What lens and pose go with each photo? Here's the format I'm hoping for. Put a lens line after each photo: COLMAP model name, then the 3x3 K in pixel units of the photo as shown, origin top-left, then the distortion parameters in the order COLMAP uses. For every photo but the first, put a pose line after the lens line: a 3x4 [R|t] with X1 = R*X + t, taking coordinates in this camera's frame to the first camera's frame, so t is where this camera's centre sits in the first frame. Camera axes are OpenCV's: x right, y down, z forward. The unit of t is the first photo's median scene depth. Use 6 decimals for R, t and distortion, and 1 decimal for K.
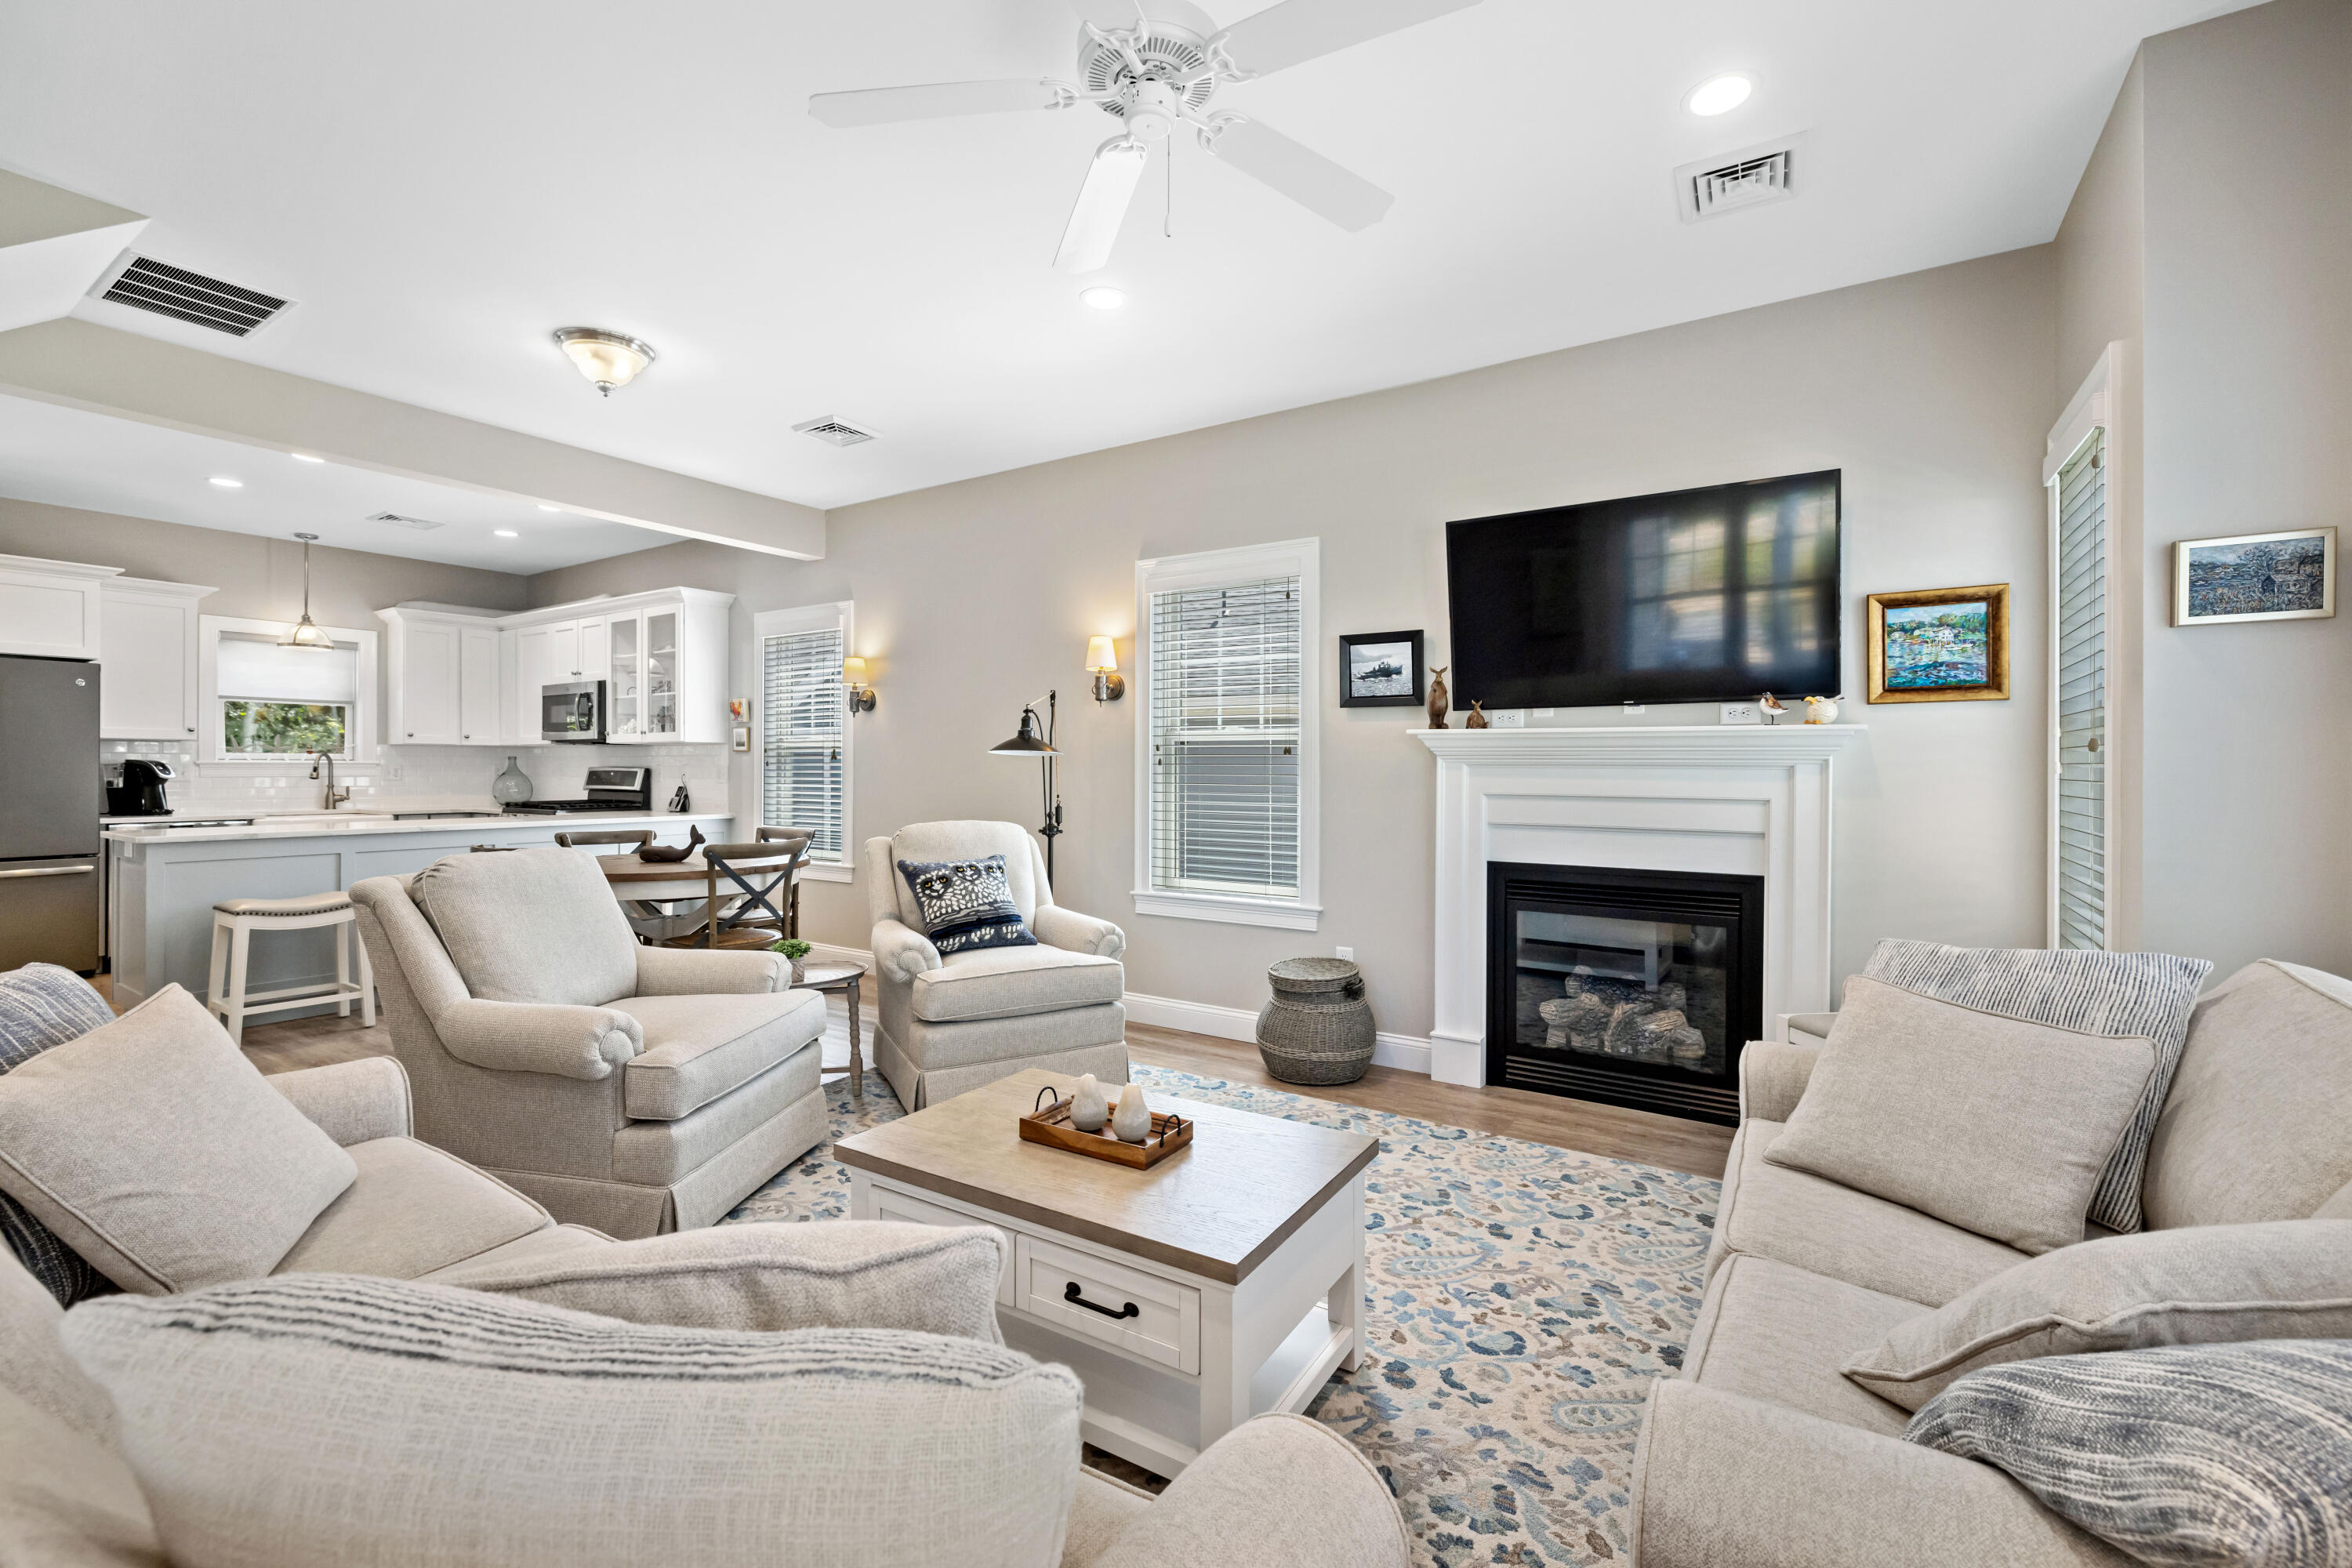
lens RADIAL K [[986.9, 0, 1170.6], [0, 986.9, 771.4], [0, 0, 1]] dist [0.000259, -0.000042]
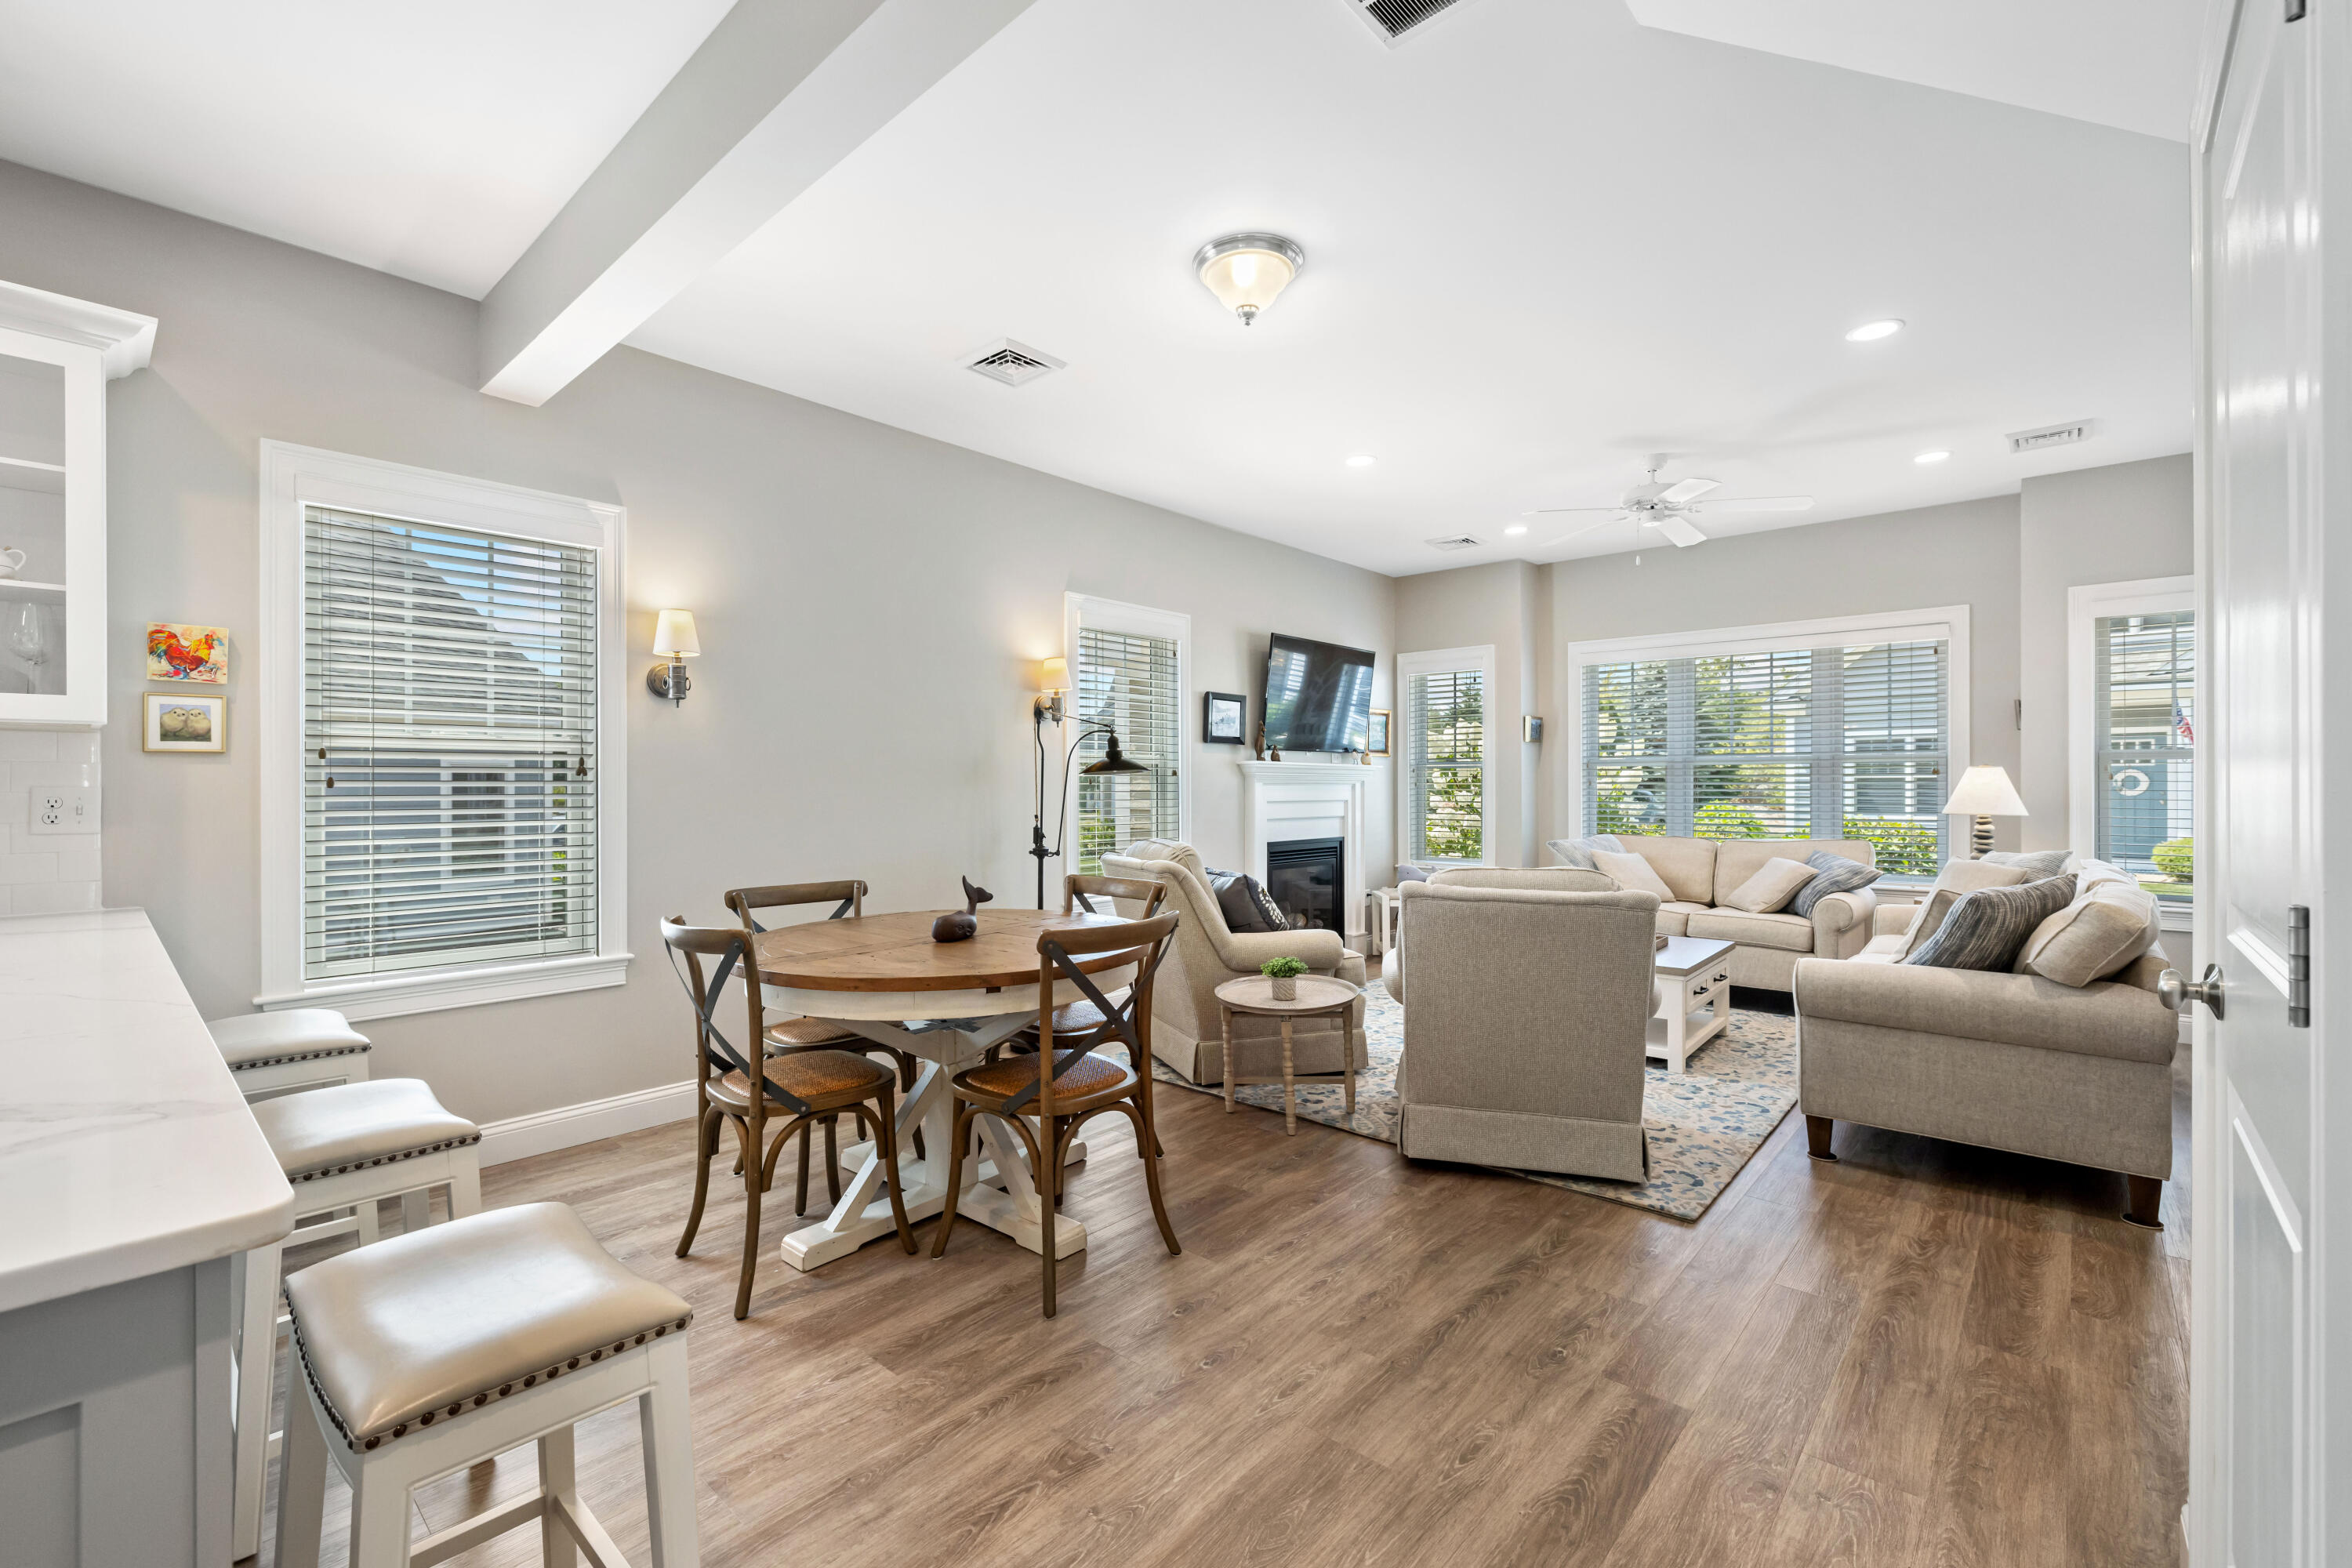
lens RADIAL K [[986.9, 0, 1173.3], [0, 986.9, 787.5], [0, 0, 1]] dist [0.000259, -0.000042]
pose [[0.151297, -0.006698, 0.988466, -0.769234], [0.005655, 0.999967, 0.005910, -0.006111], [-0.988472, 0.004695, 0.151330, 0.524115]]
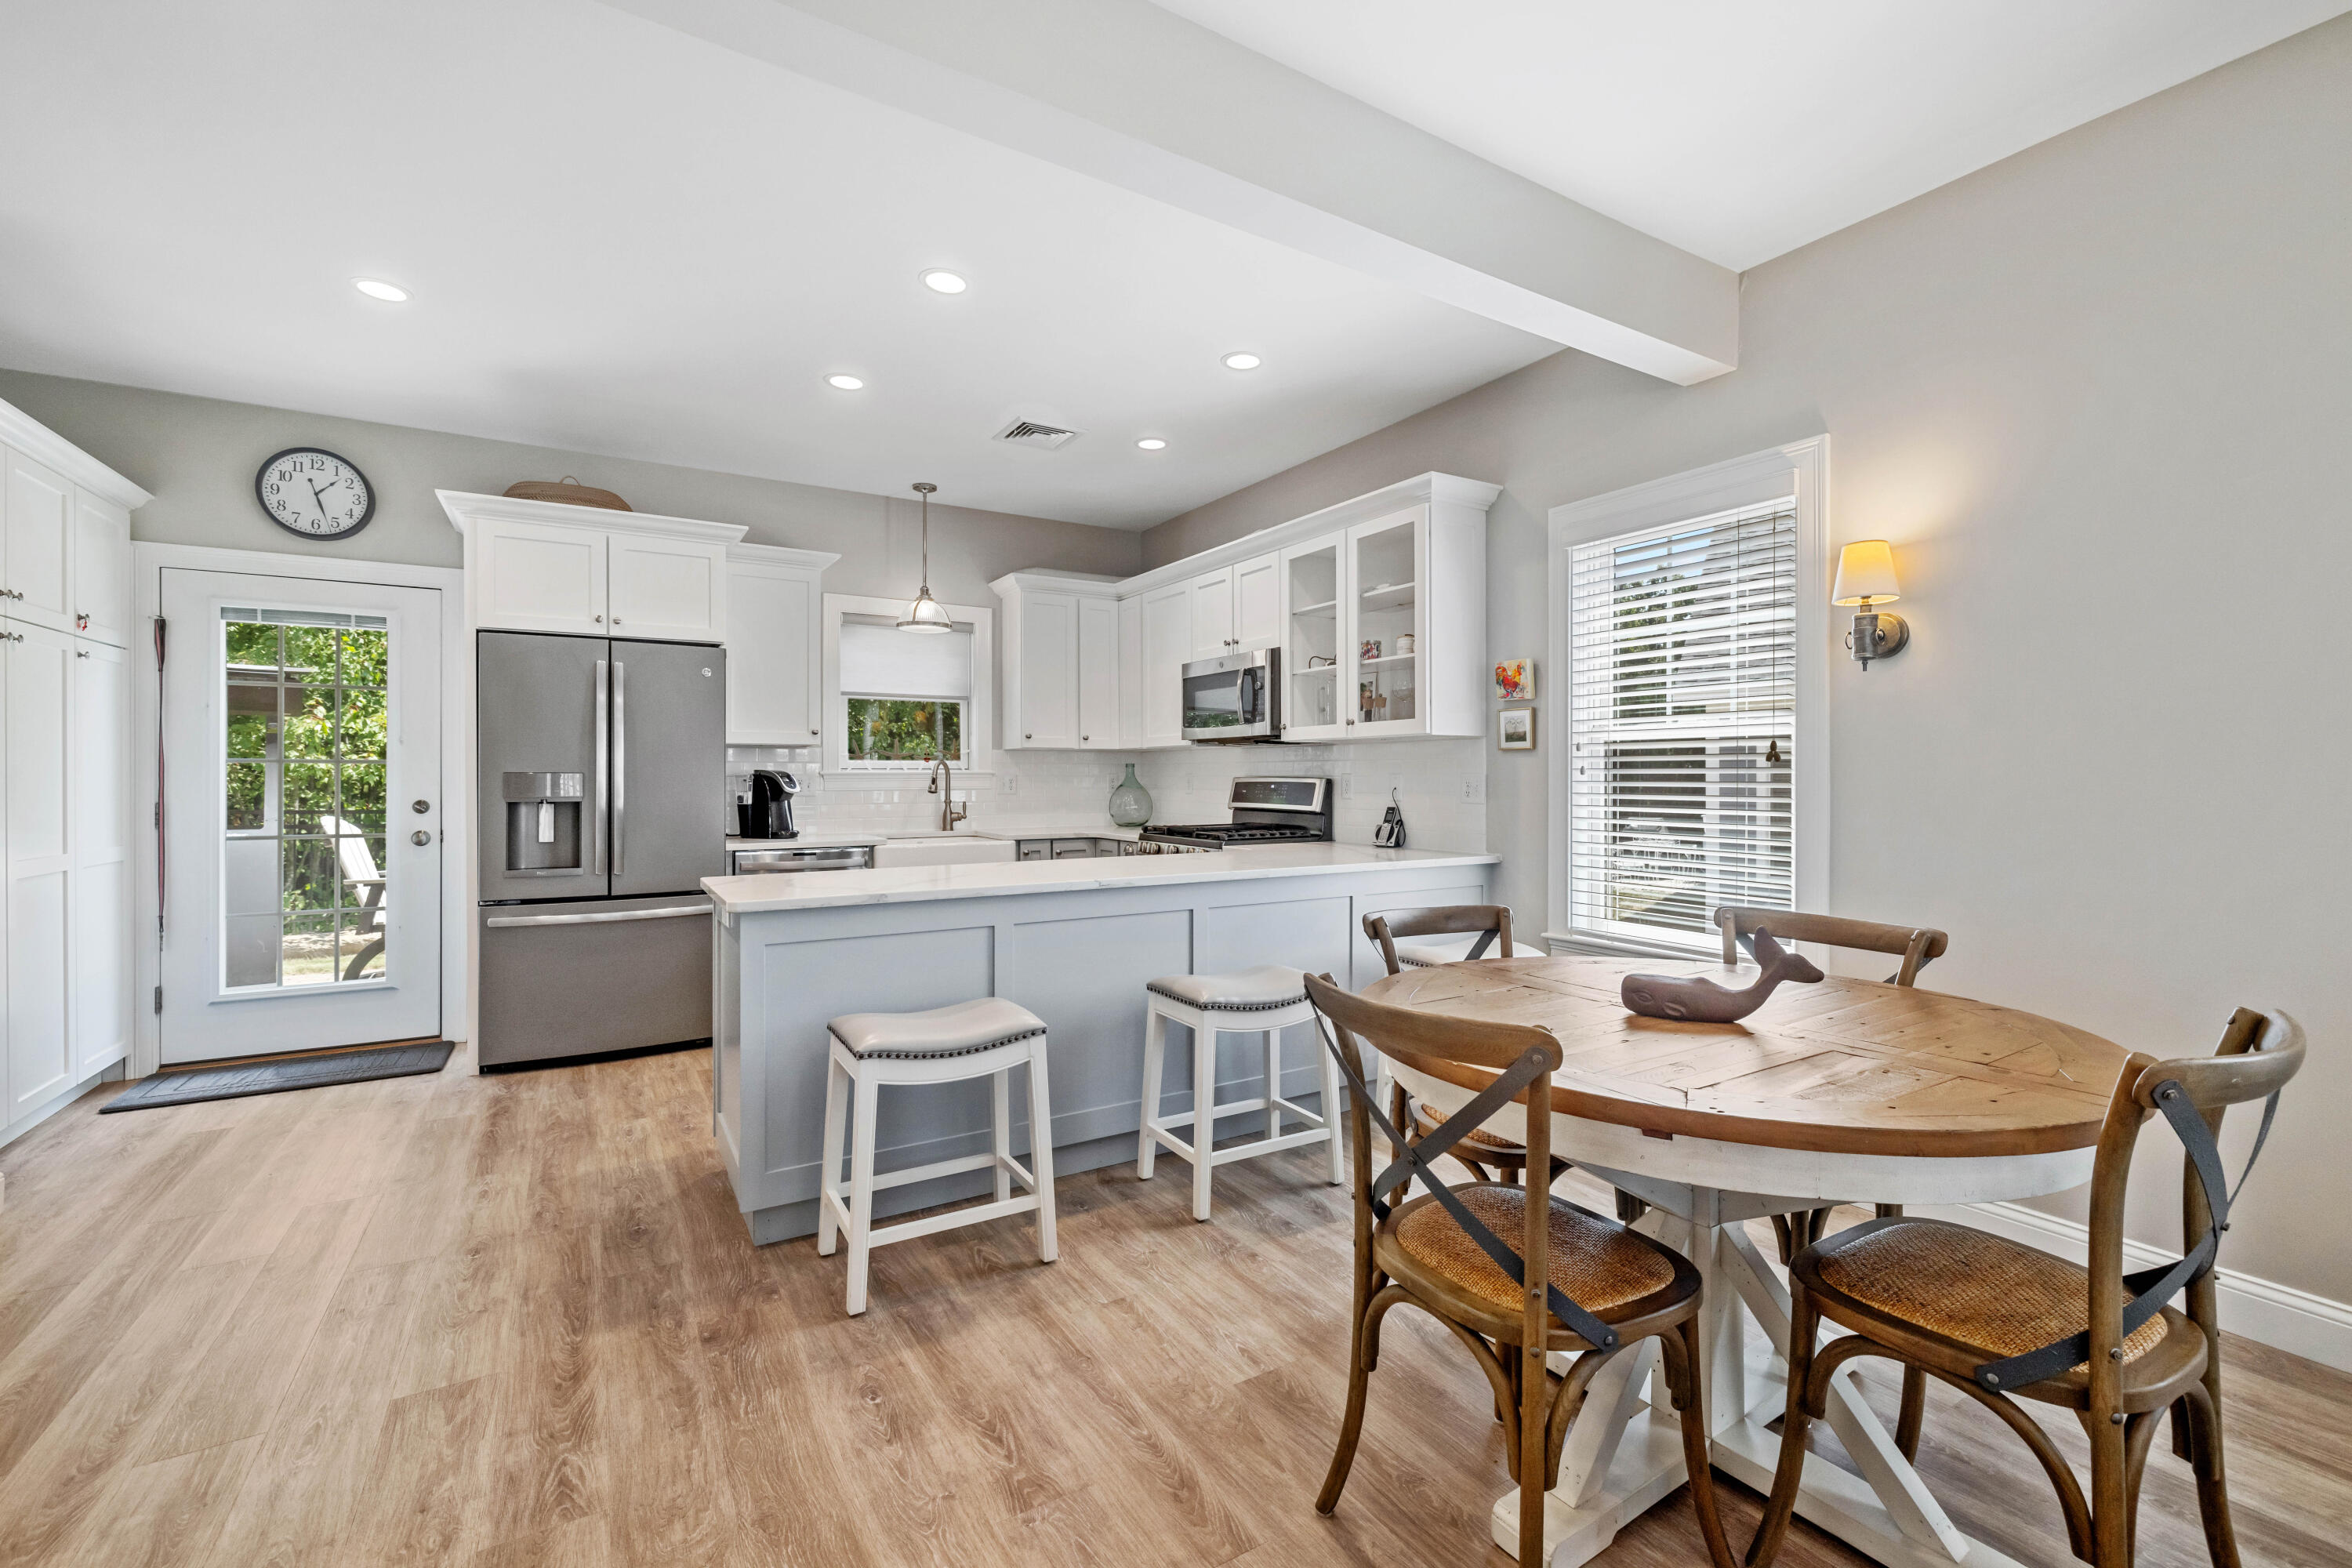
lens RADIAL K [[986.9, 0, 1177.3], [0, 986.9, 779.7], [0, 0, 1]] dist [0.000259, -0.000042]
pose [[0.902837, -0.001367, -0.429981, -0.359951], [0.001929, 0.999998, 0.000872, -0.003510], [0.429979, -0.001616, 0.902838, 0.379516]]
